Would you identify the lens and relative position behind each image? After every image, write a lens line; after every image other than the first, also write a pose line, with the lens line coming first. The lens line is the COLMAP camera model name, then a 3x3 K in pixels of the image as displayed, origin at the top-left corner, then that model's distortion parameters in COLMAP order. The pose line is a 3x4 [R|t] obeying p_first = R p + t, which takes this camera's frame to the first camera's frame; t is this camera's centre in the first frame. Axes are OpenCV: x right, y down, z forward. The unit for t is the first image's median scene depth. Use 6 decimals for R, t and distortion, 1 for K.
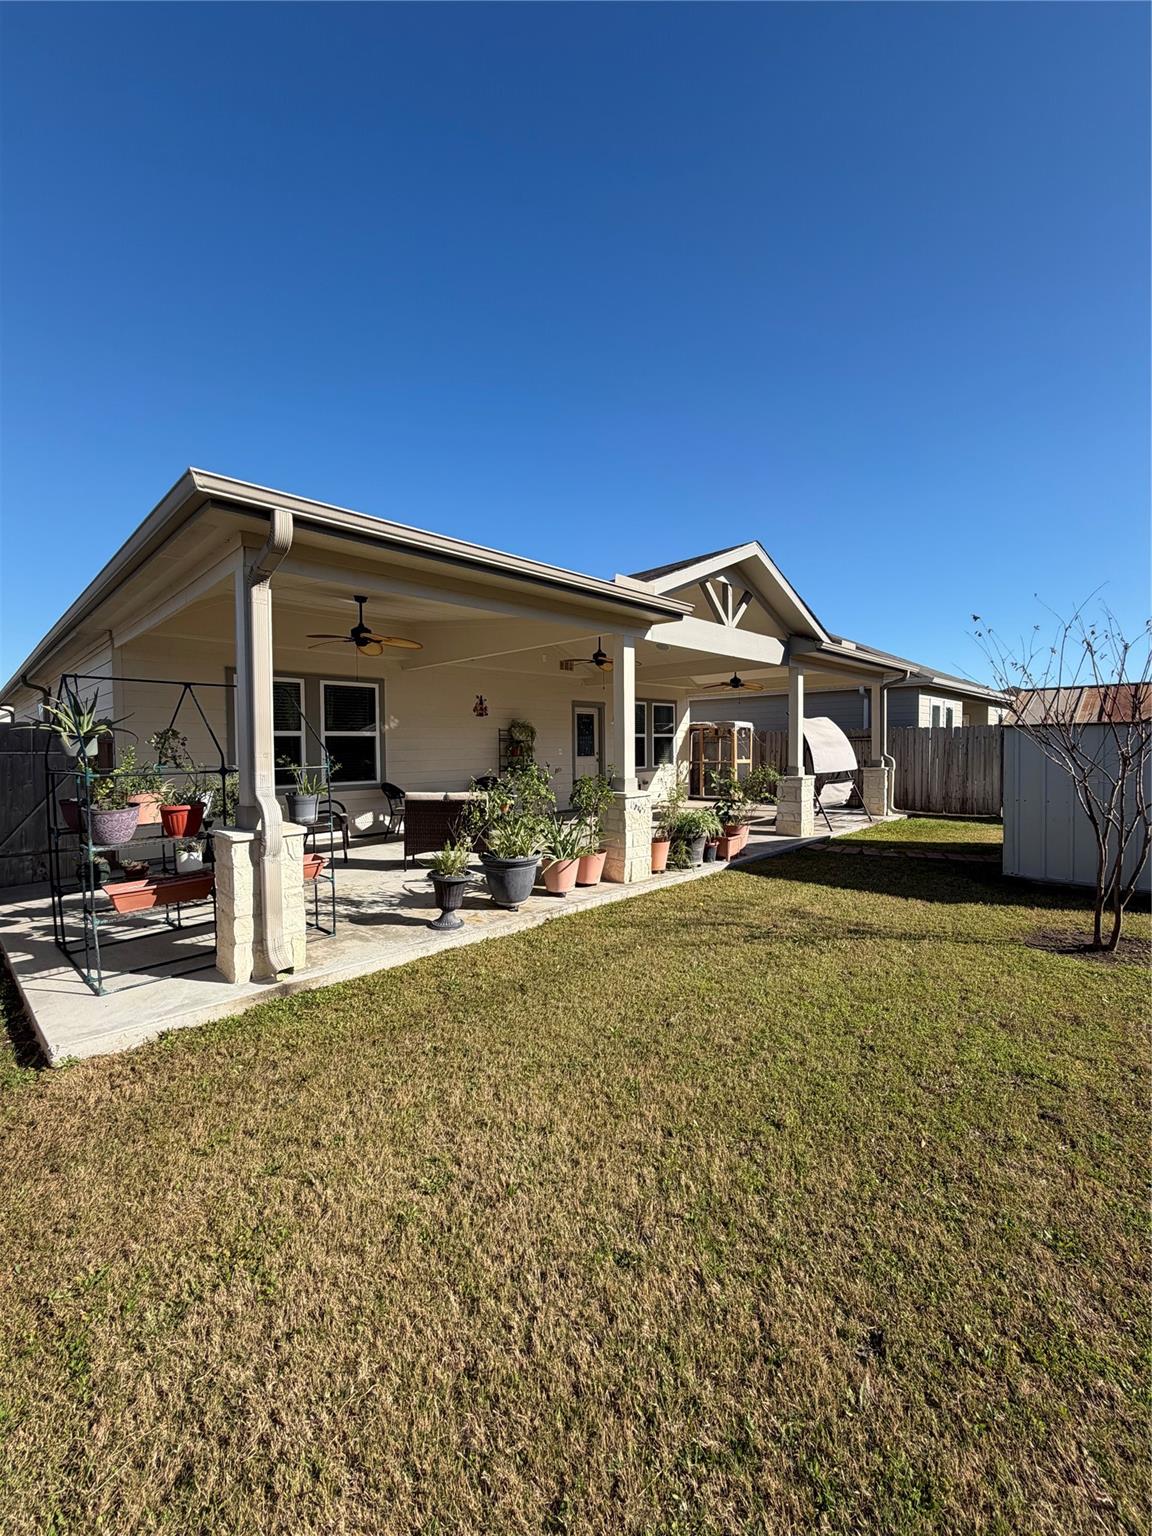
lens RADIAL K [[612.5, 0, 574.7], [0, 612.5, 761.4], [0, 0, 1]] dist [-0.000371, 0.000301]
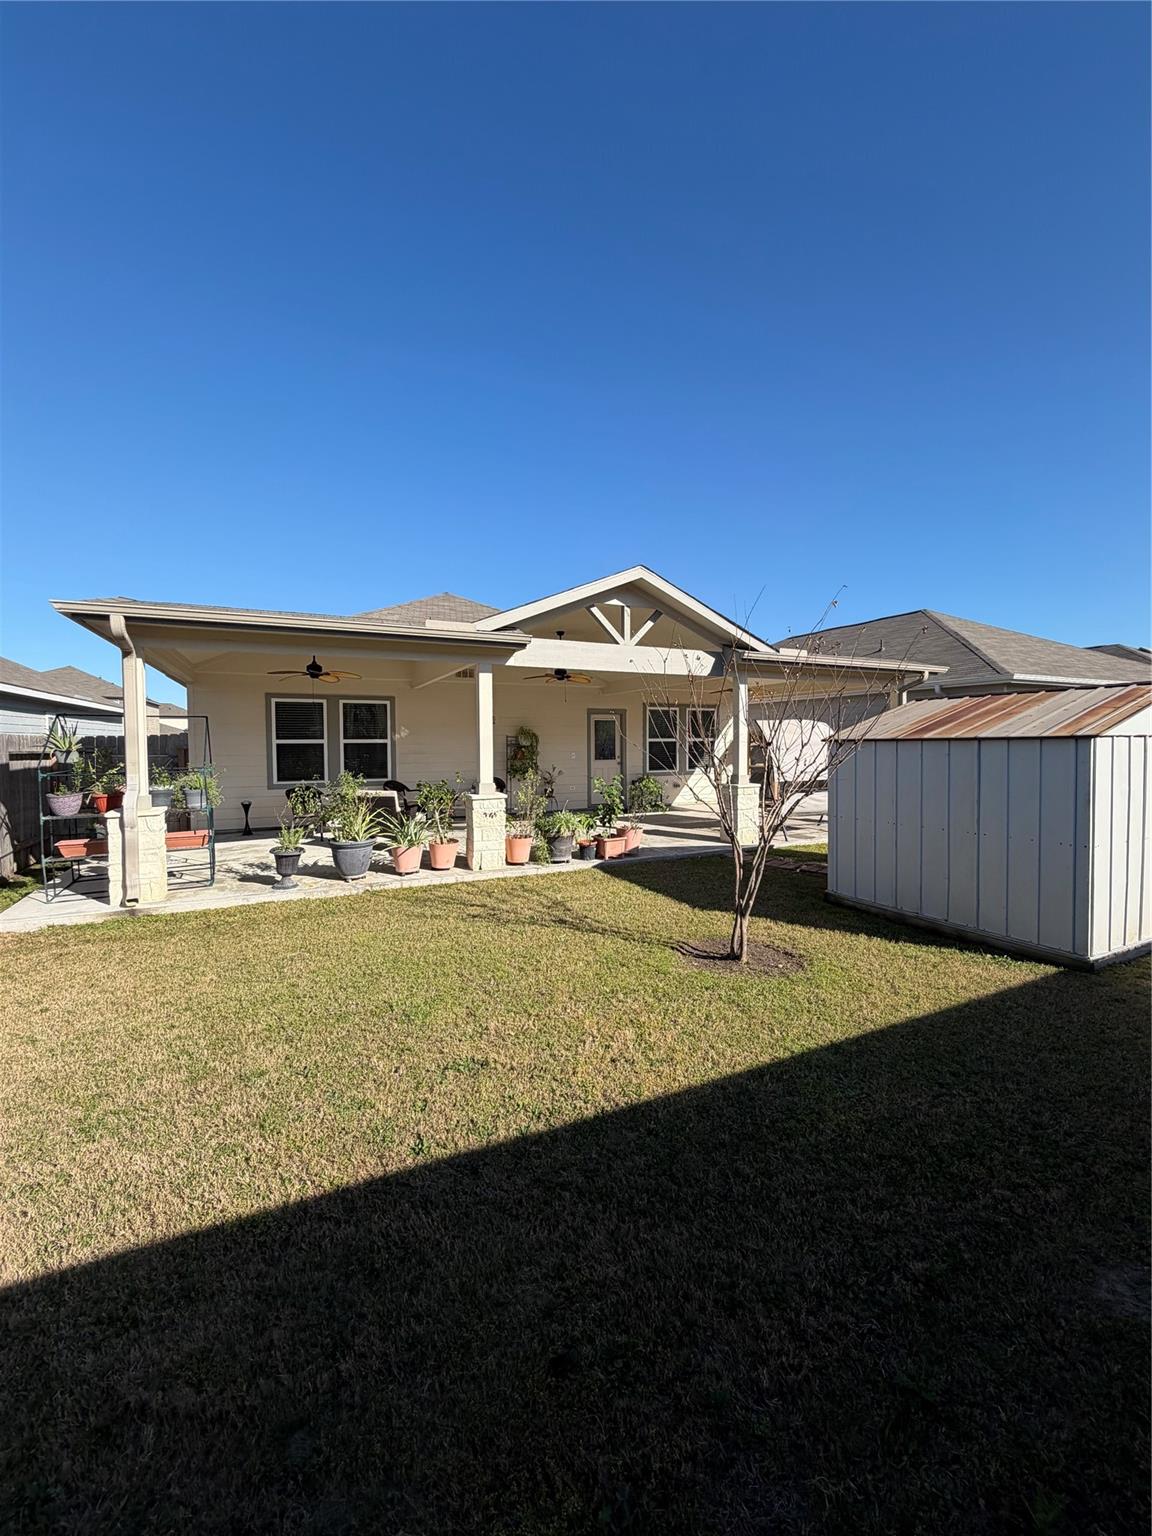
lens RADIAL K [[612.5, 0, 580.1], [0, 612.5, 767.5], [0, 0, 1]] dist [-0.000371, 0.000301]
pose [[0.941604, 0.018781, -0.336197, 0.570326], [-0.013259, 0.999737, 0.018711, -0.024234], [0.336460, -0.013161, 0.941606, -0.052942]]
